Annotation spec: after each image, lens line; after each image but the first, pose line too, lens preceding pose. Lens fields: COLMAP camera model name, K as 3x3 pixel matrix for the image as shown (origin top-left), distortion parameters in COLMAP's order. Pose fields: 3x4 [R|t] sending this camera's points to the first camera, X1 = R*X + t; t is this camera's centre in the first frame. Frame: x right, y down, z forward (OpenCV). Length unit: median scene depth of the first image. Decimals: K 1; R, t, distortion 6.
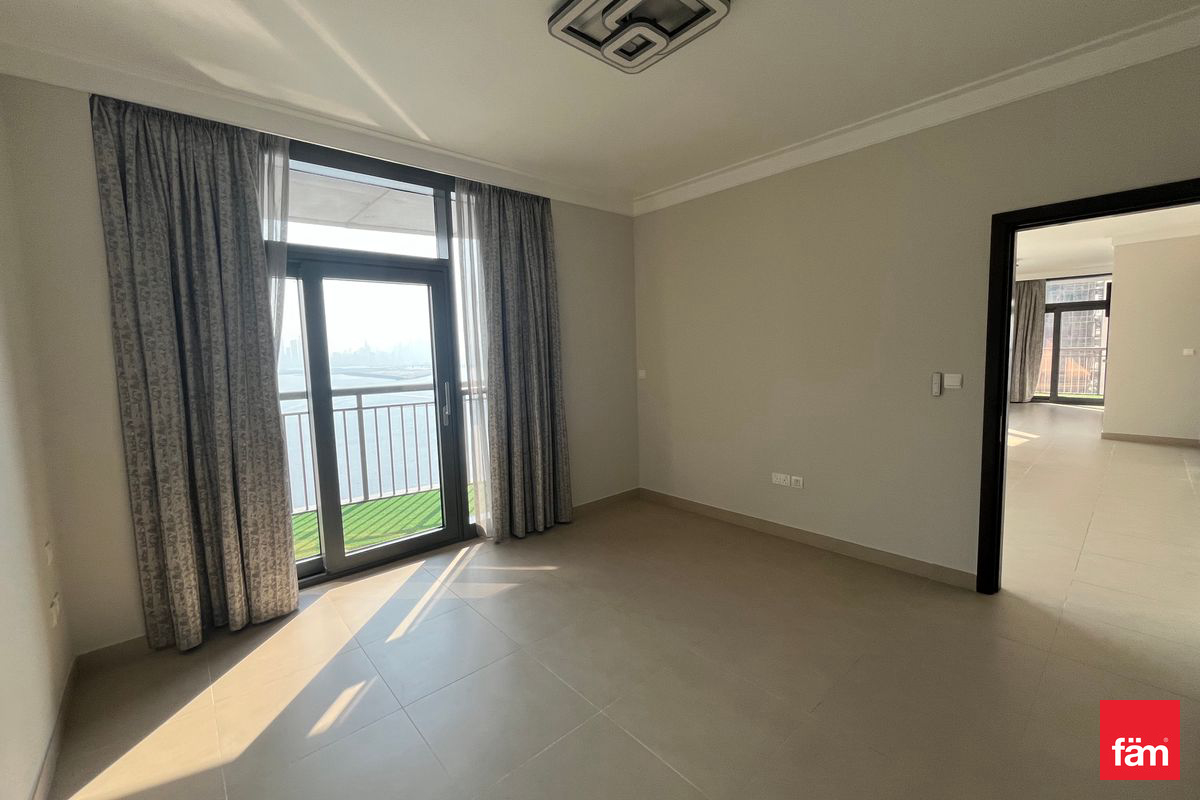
lens RADIAL K [[481.2, 0, 600.0], [0, 481.2, 400.0], [0, 0, 1]] dist [-0.001012, 0.000008]
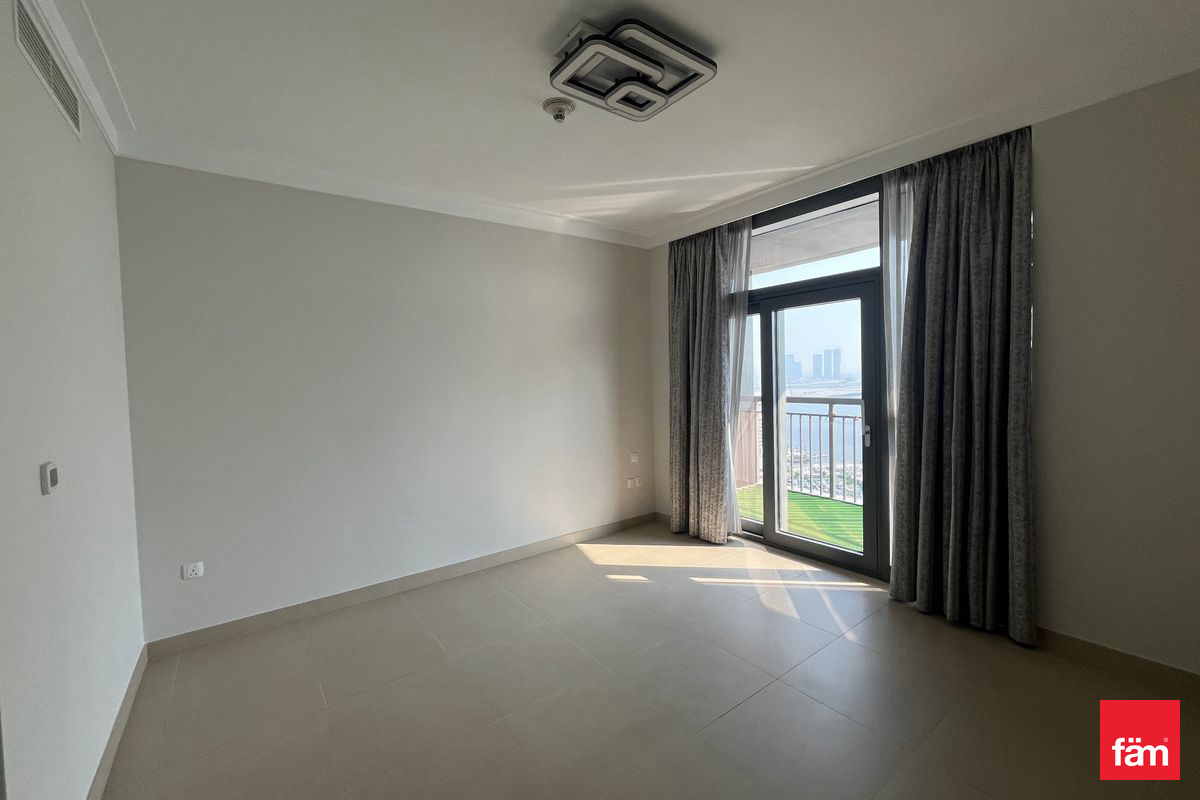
lens RADIAL K [[487.2, 0, 600.8], [0, 487.2, 391.4], [0, 0, 1]] dist [-0.002131, 0.000368]
pose [[-0.078902, 0.071383, -0.994323, 0.787396], [-0.065226, 0.994926, 0.076602, -0.109757], [0.994746, 0.070900, -0.073845, 0.670735]]
